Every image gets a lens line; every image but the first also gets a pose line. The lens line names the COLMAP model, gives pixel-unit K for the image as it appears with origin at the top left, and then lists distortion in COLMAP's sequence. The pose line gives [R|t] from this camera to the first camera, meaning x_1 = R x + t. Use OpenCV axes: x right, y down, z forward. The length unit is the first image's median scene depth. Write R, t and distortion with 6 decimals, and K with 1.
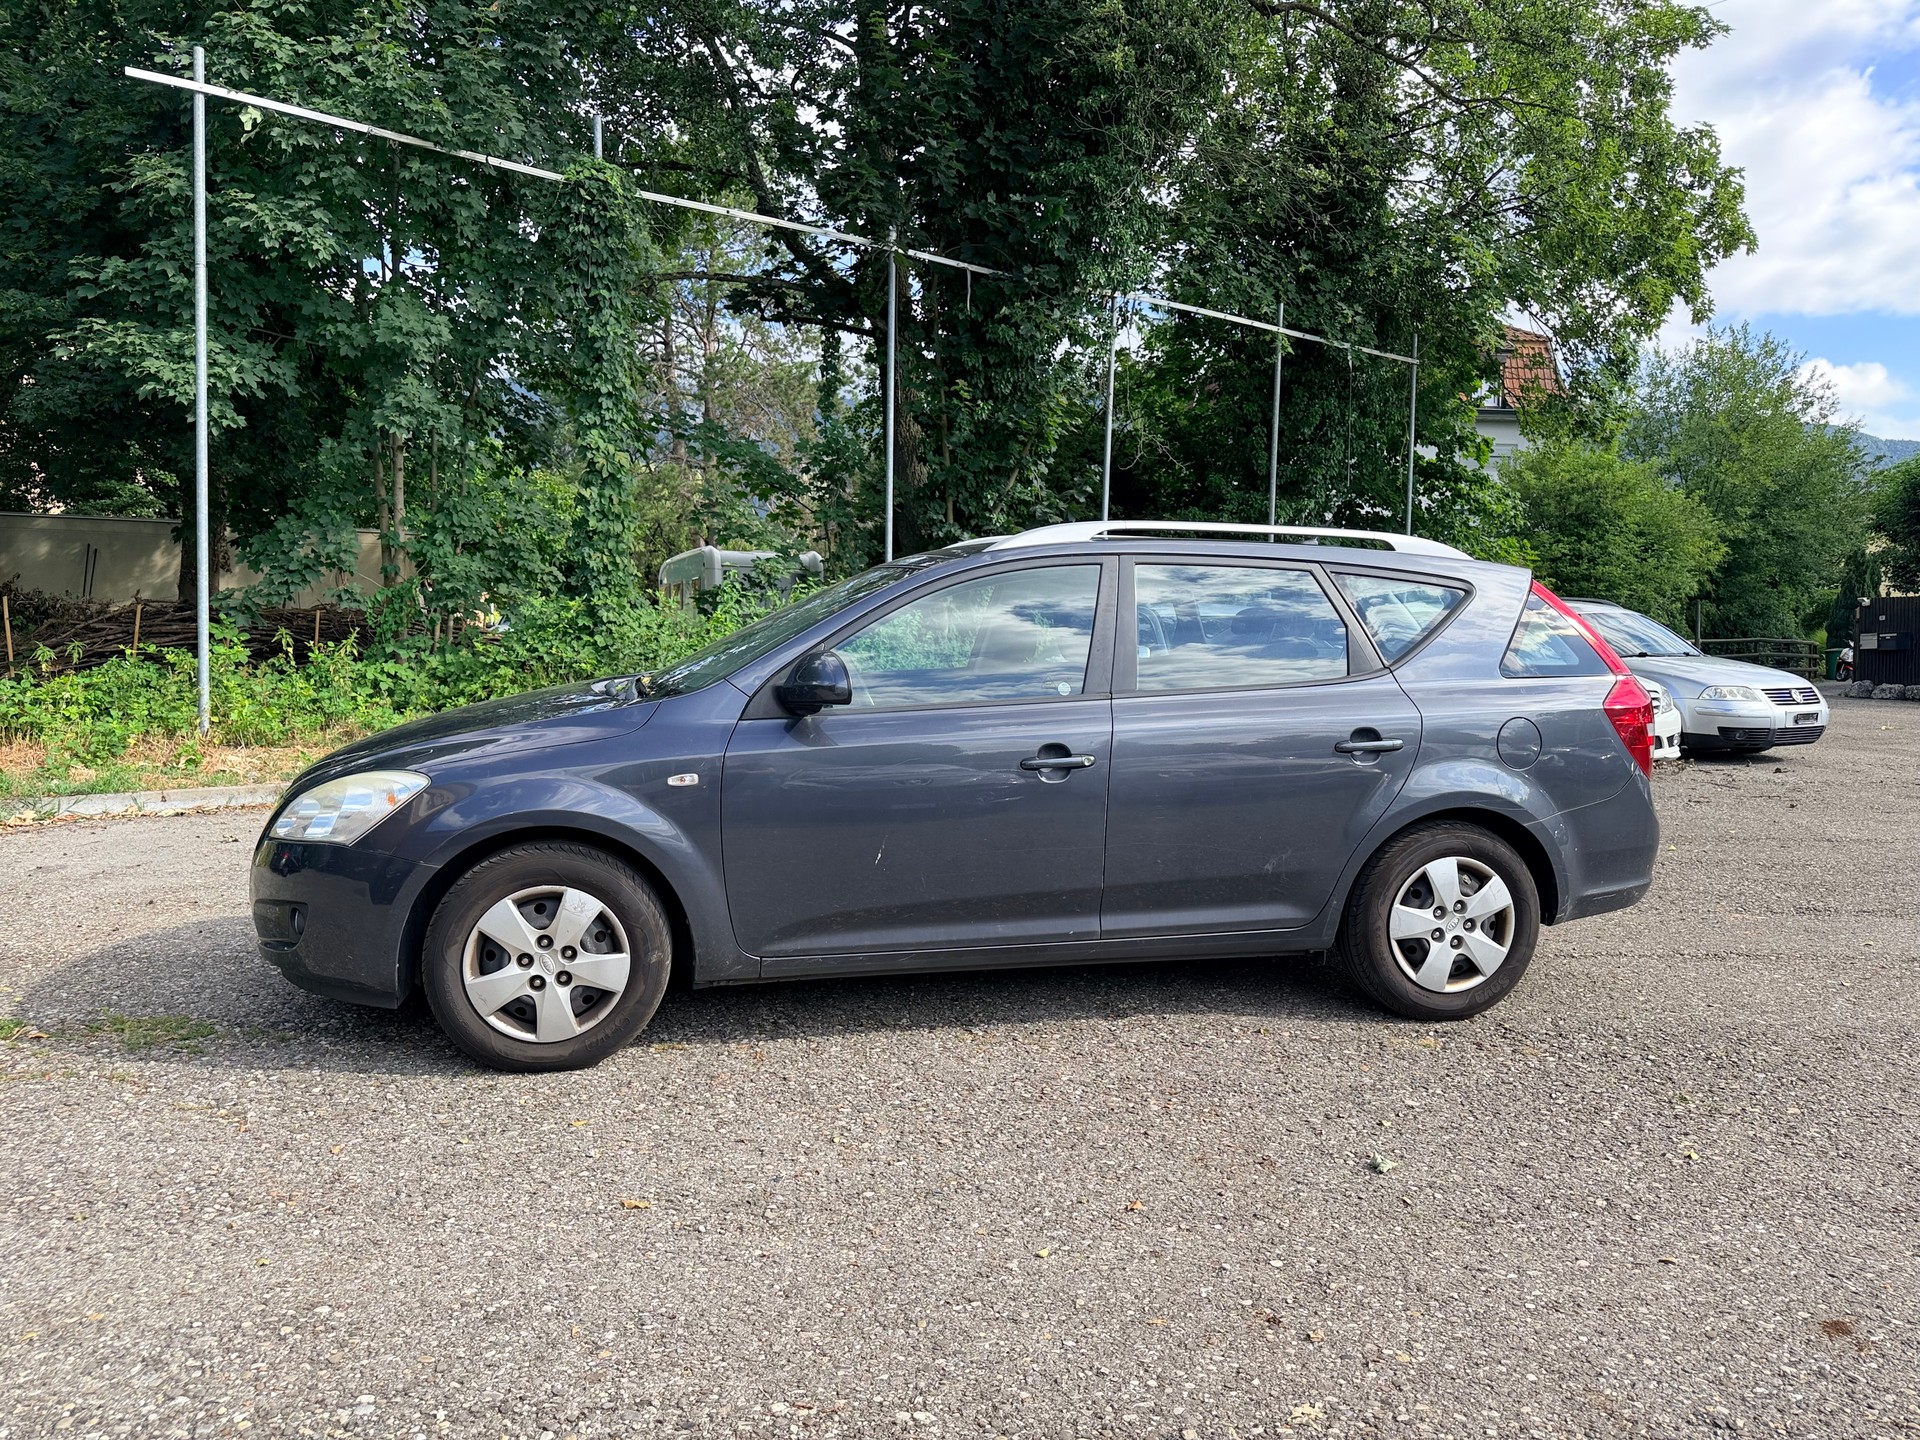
lens RADIAL K [[1435.0, 0, 972.1], [0, 1435.0, 780.0], [0, 0, 1]] dist [0.033787, -0.024243]
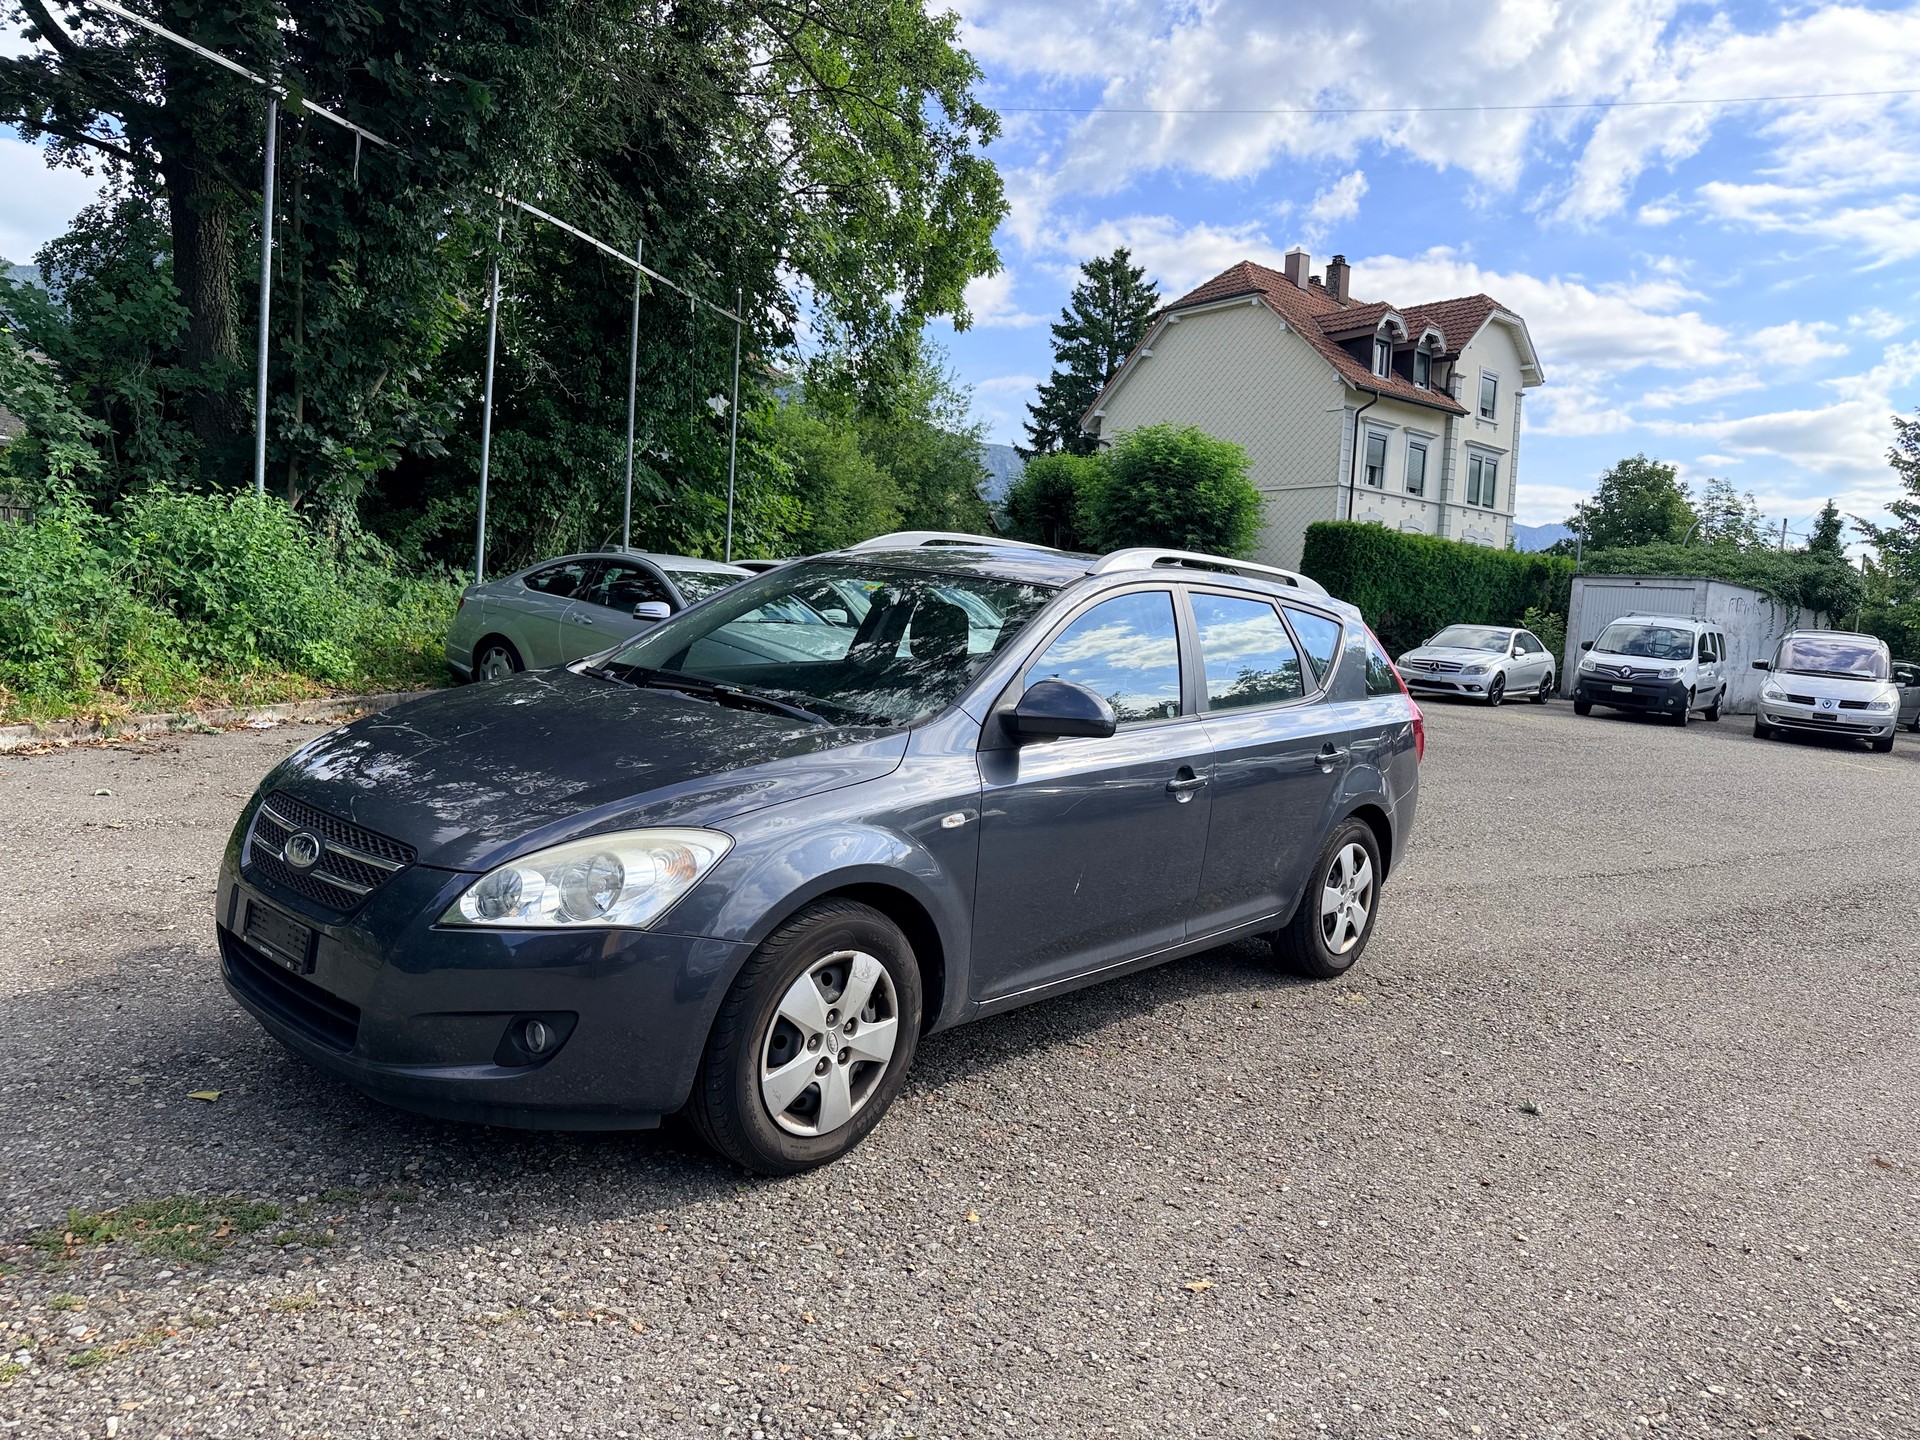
lens RADIAL K [[1435.0, 0, 955.8], [0, 1435.0, 727.2], [0, 0, 1]] dist [0.033787, -0.024243]
pose [[0.766731, -0.008770, 0.641909, -0.716162], [-0.010801, 0.999589, 0.026558, -0.075667], [-0.641878, -0.027296, 0.766321, 0.276105]]
